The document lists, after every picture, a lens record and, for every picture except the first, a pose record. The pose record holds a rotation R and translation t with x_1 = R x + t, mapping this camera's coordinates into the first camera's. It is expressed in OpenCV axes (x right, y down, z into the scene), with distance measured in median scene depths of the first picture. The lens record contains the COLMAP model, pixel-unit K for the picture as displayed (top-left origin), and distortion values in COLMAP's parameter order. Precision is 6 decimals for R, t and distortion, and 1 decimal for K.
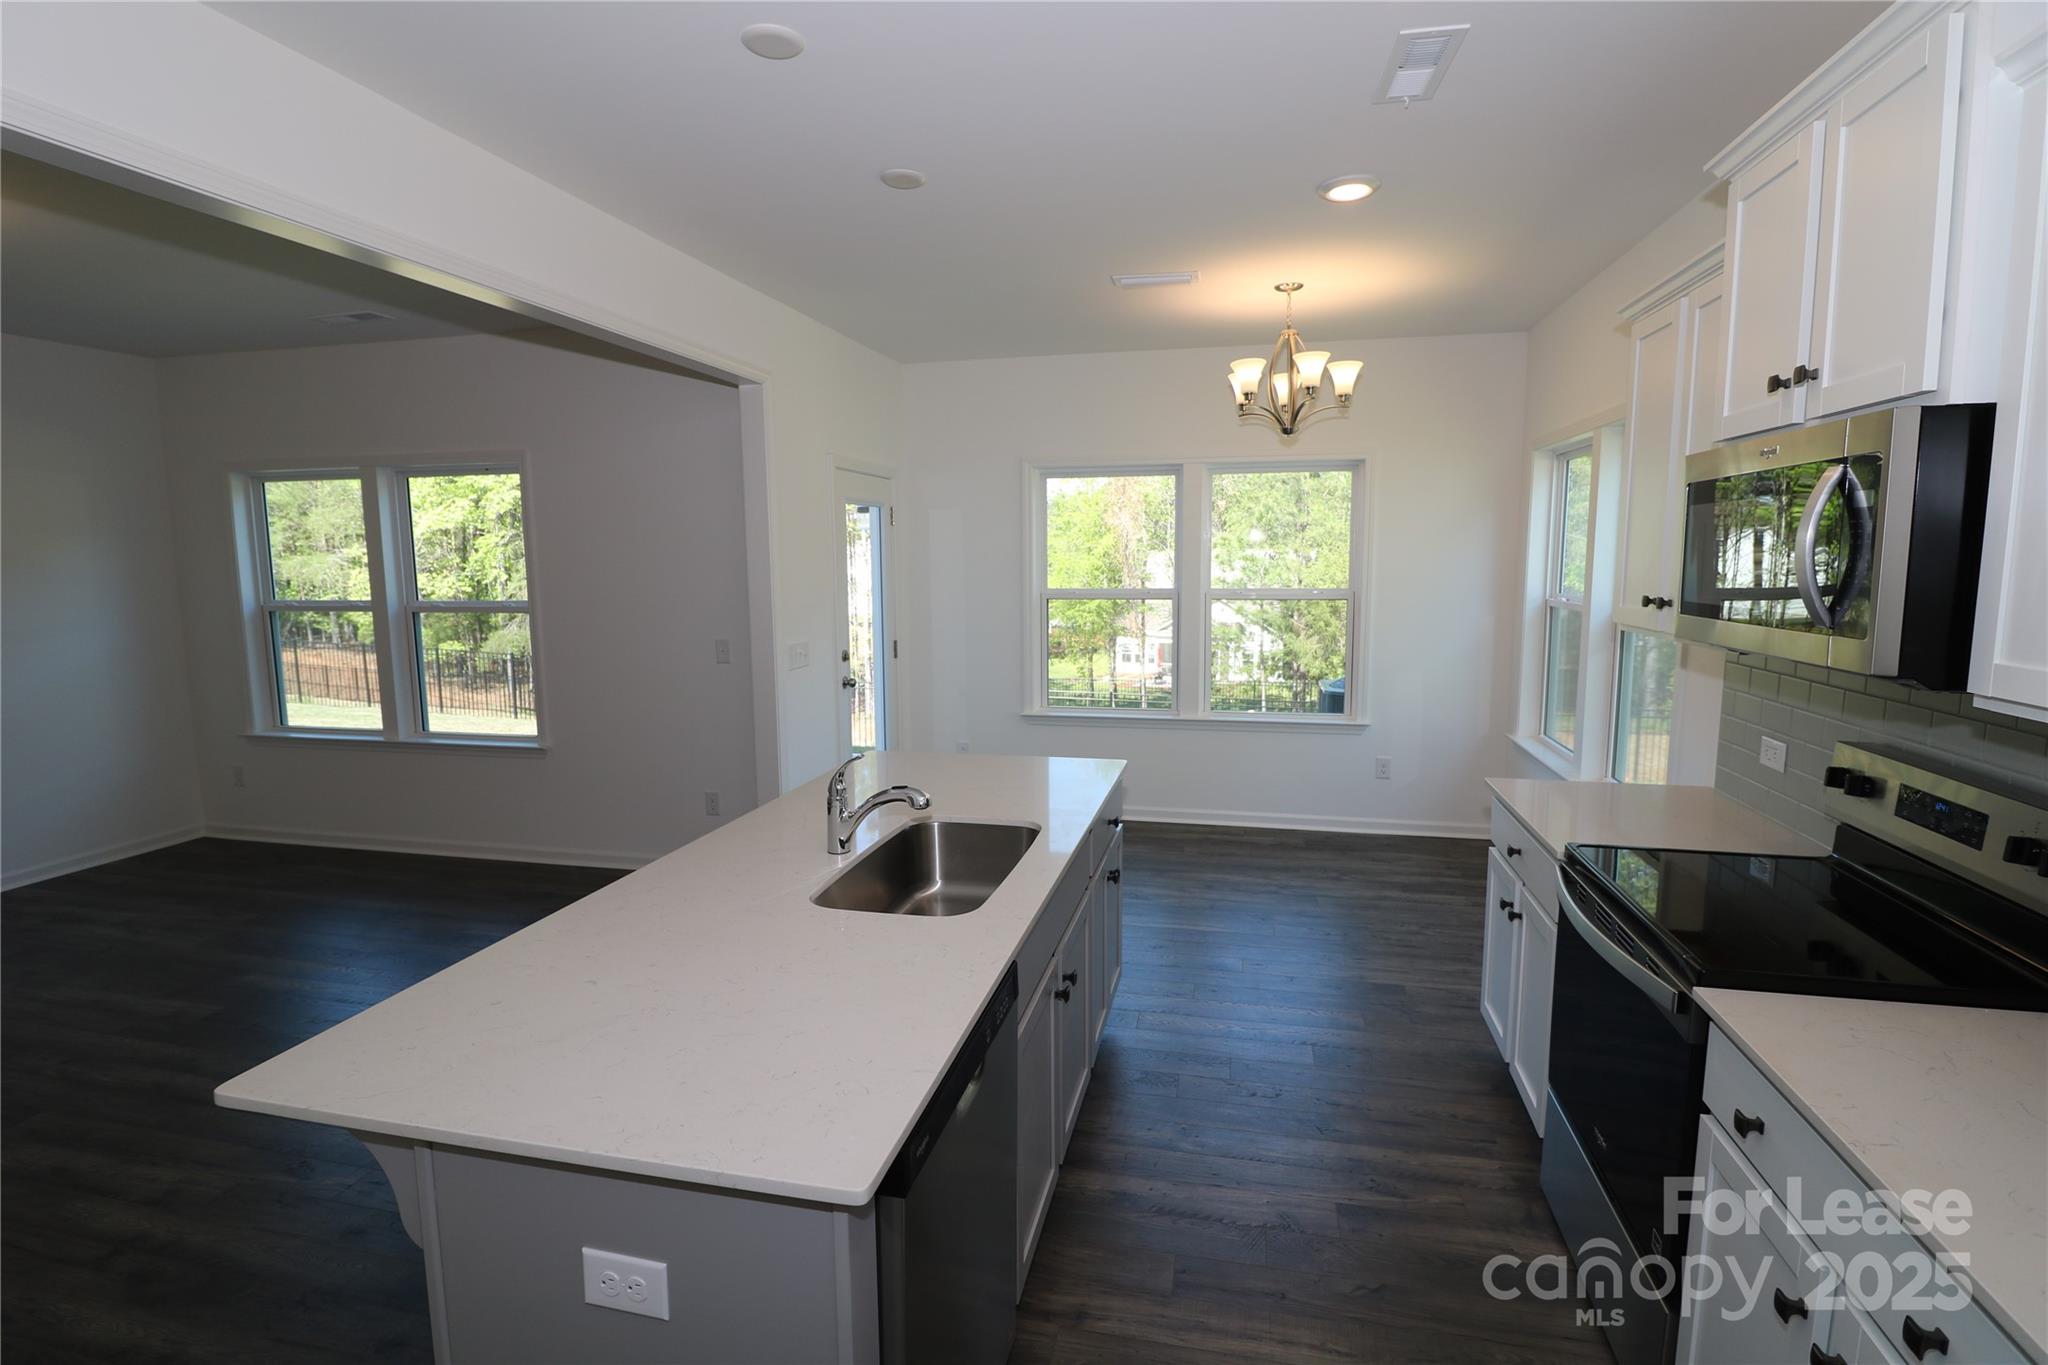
lens RADIAL K [[974.3, 0, 1022.5], [0, 974.3, 668.4], [0, 0, 1]] dist [-0.012521, -0.010089]
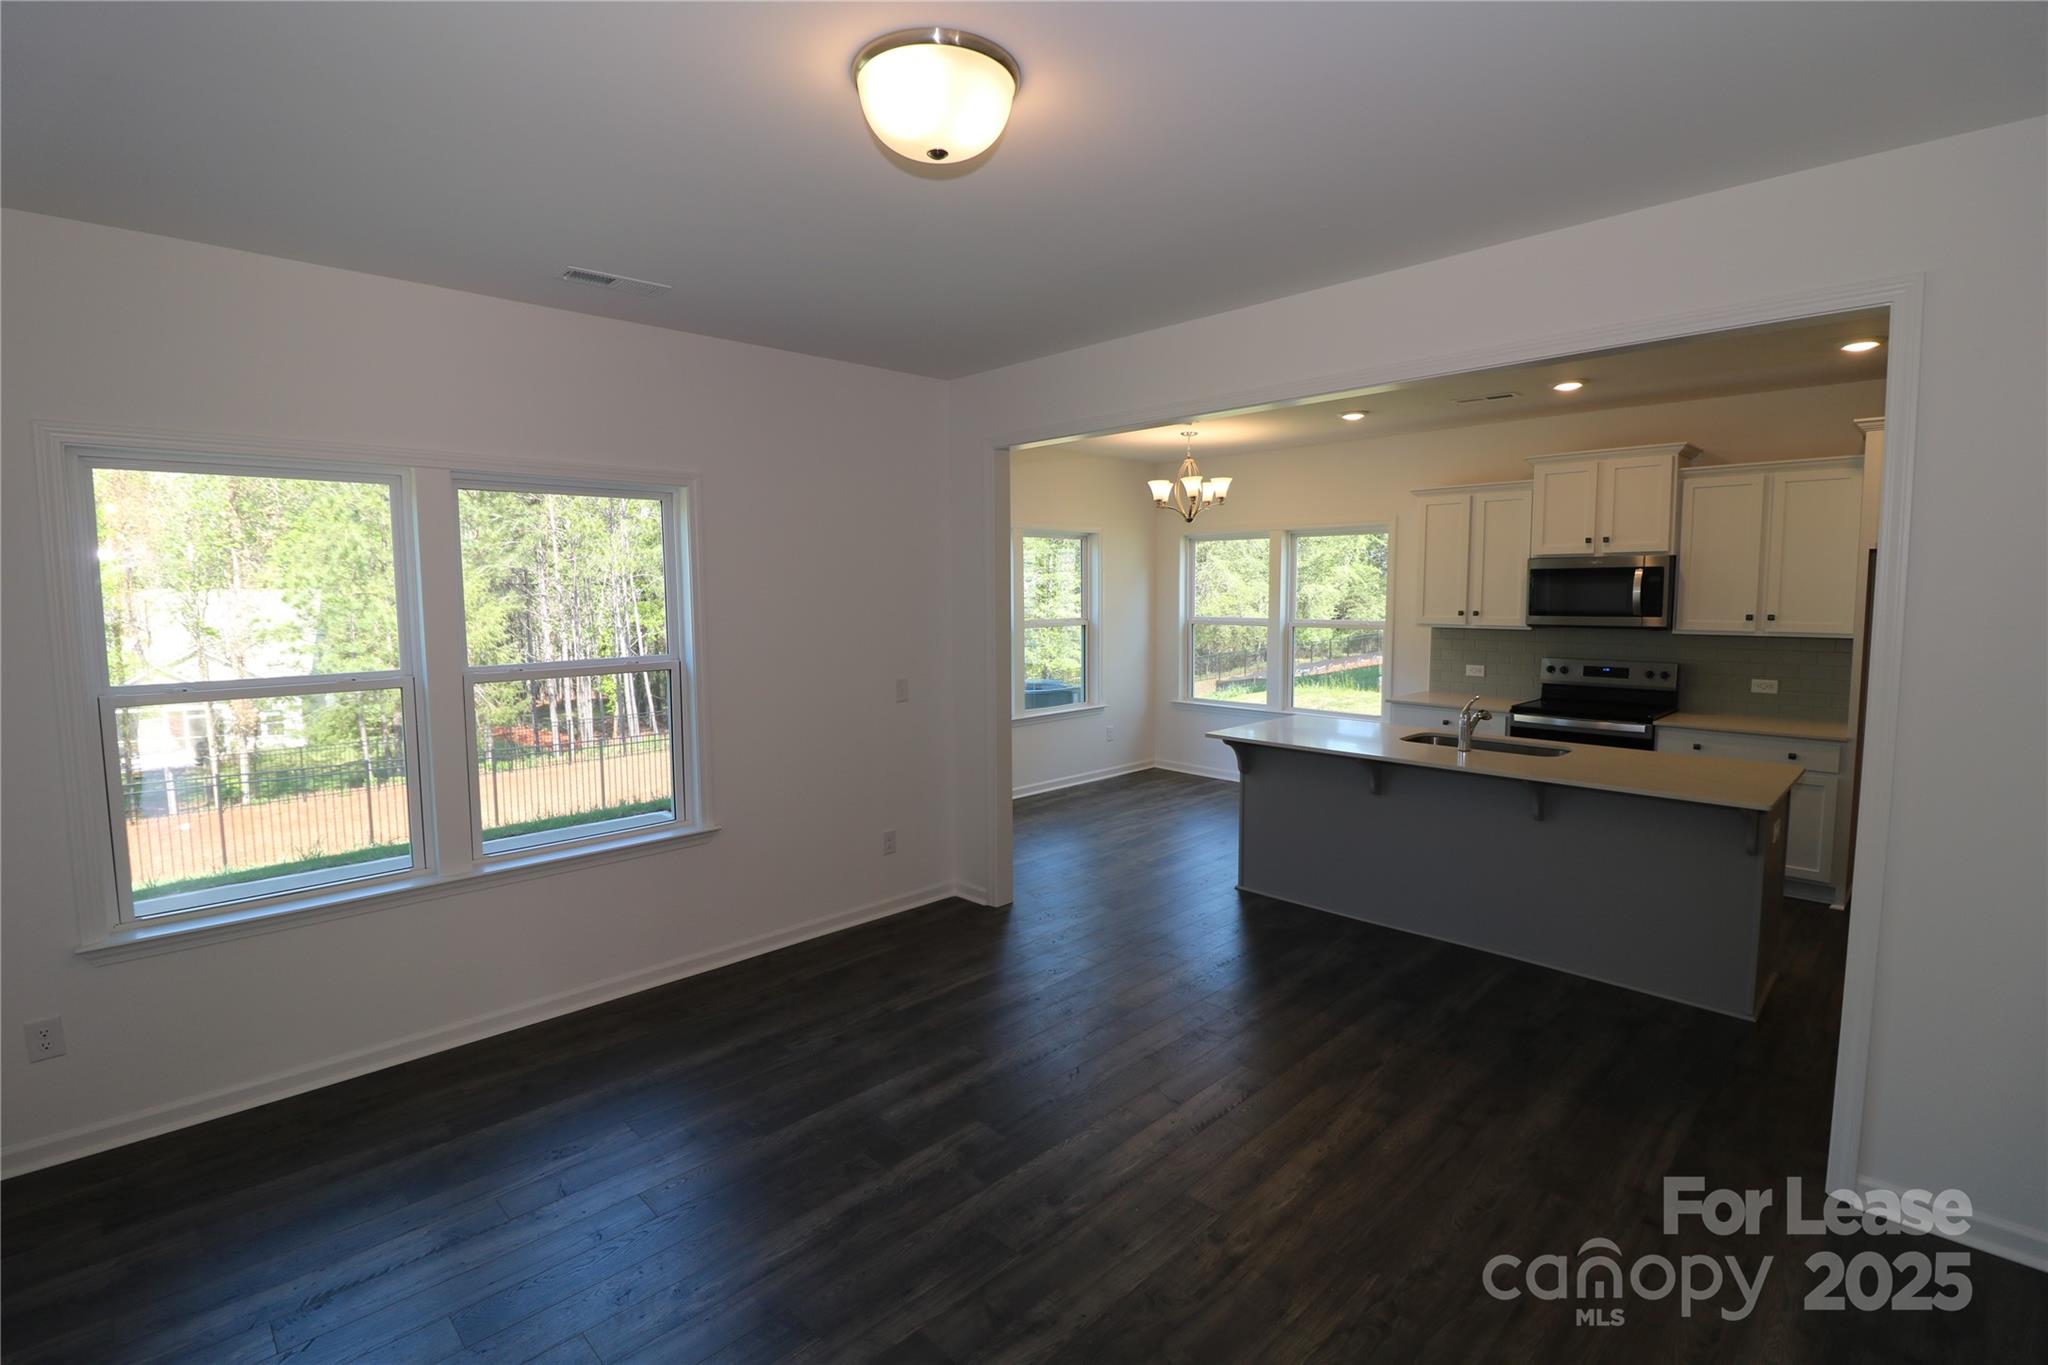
lens RADIAL K [[935.4, 0, 1022.3], [0, 935.4, 679.2], [0, 0, 1]] dist [-0.013580, -0.000469]
pose [[0.543043, -0.078062, 0.836068, -0.950939], [0.099310, 0.994652, 0.028365, -0.041615], [-0.833812, 0.067626, 0.547891, 0.303955]]
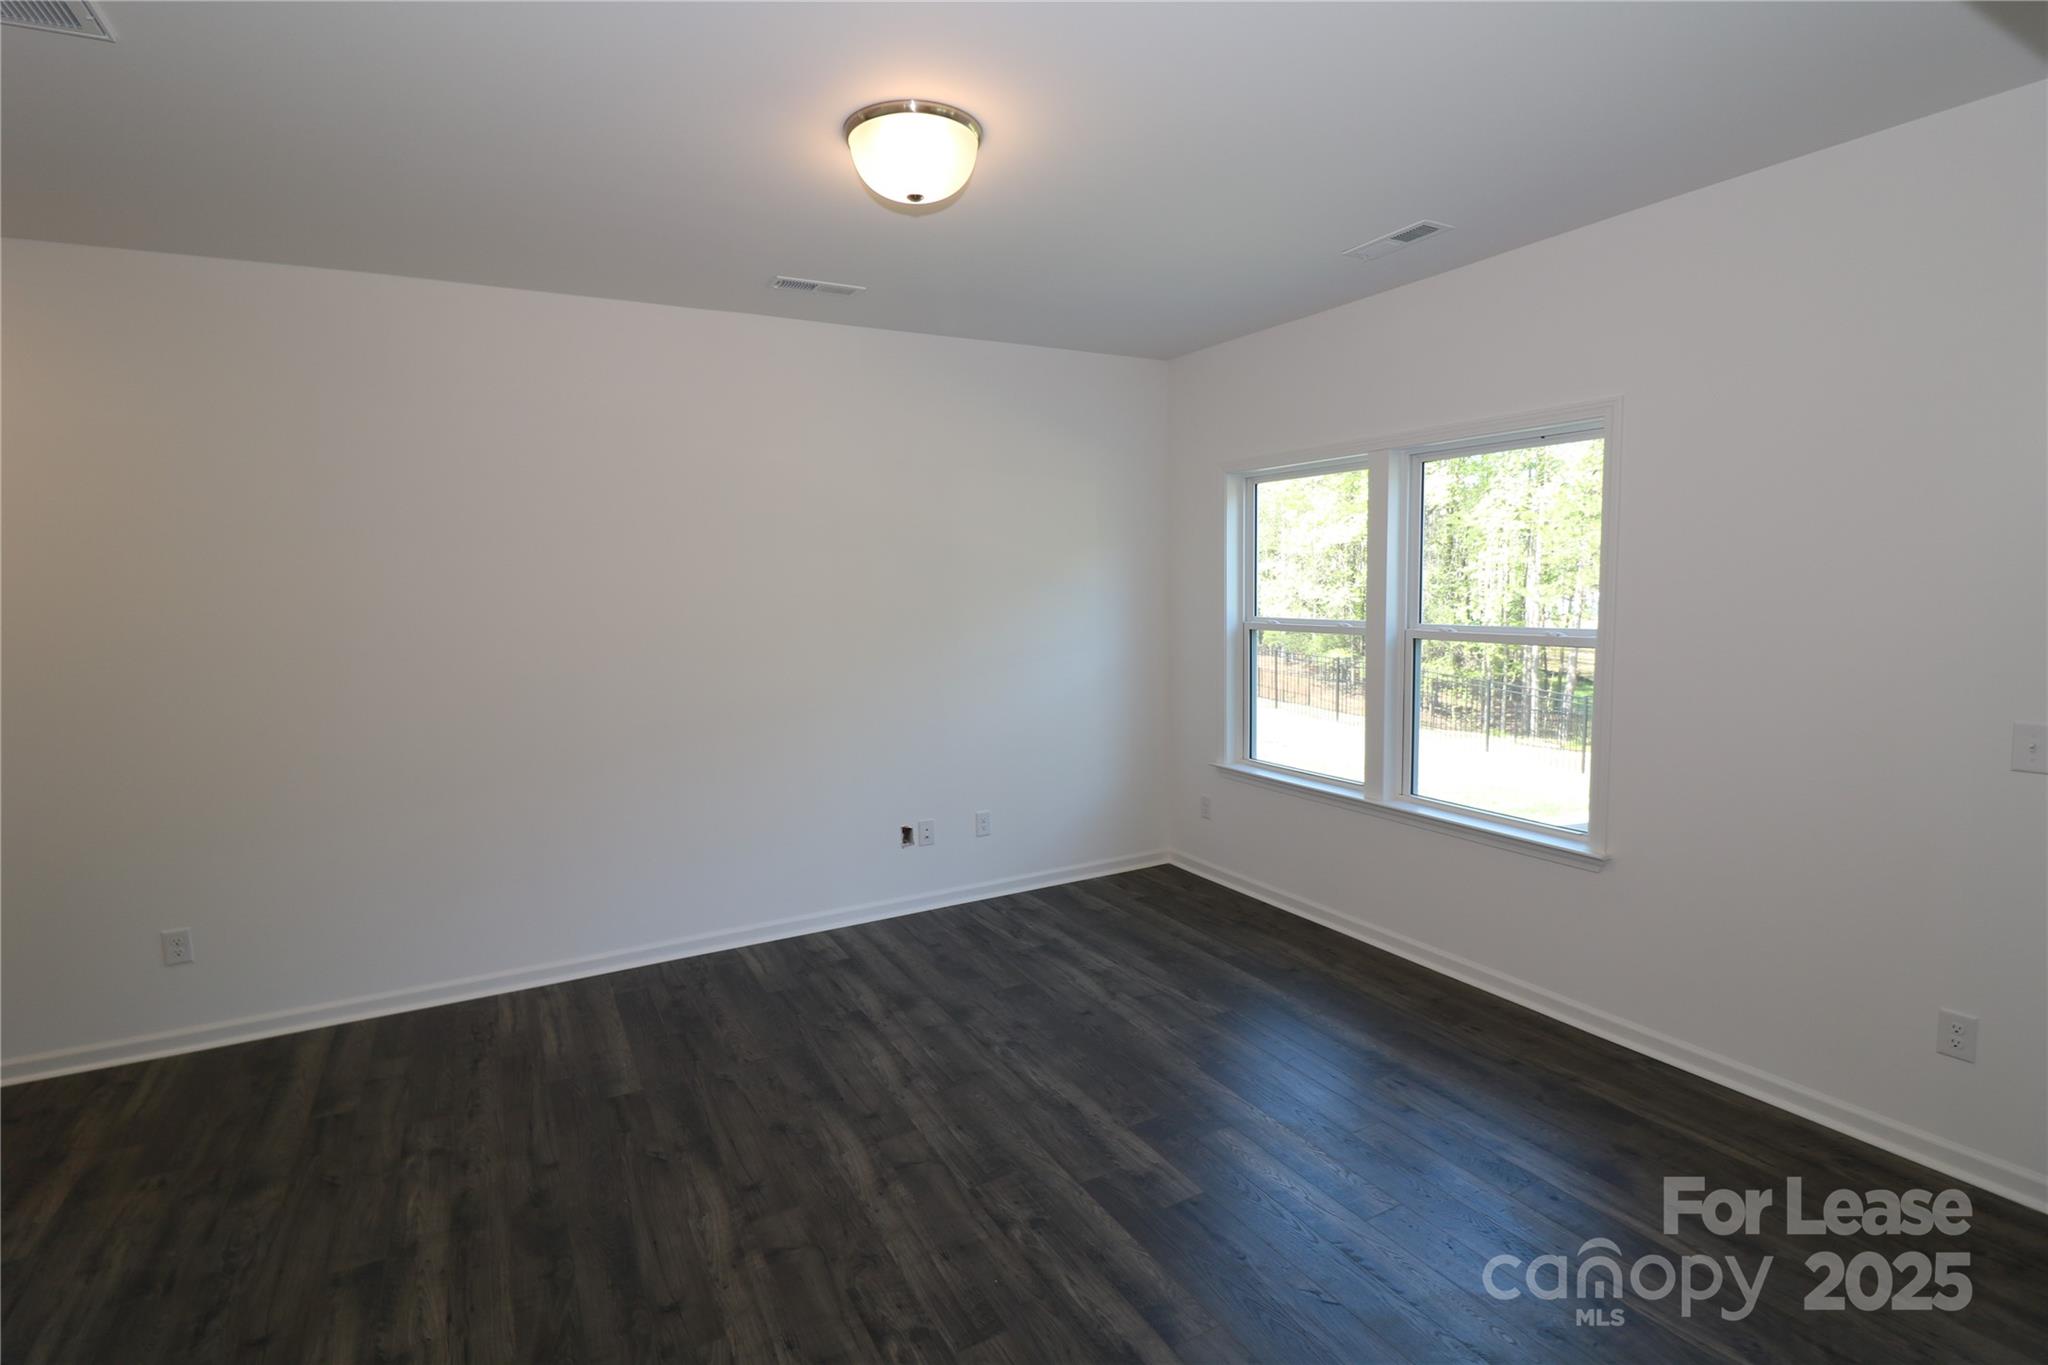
lens RADIAL K [[974.3, 0, 1022.5], [0, 974.3, 668.4], [0, 0, 1]] dist [-0.012521, -0.010089]
pose [[0.668515, 0.068875, -0.740503, -0.263030], [-0.078233, 0.996691, 0.022076, -0.027830], [0.739573, 0.043174, 0.671691, 0.251074]]
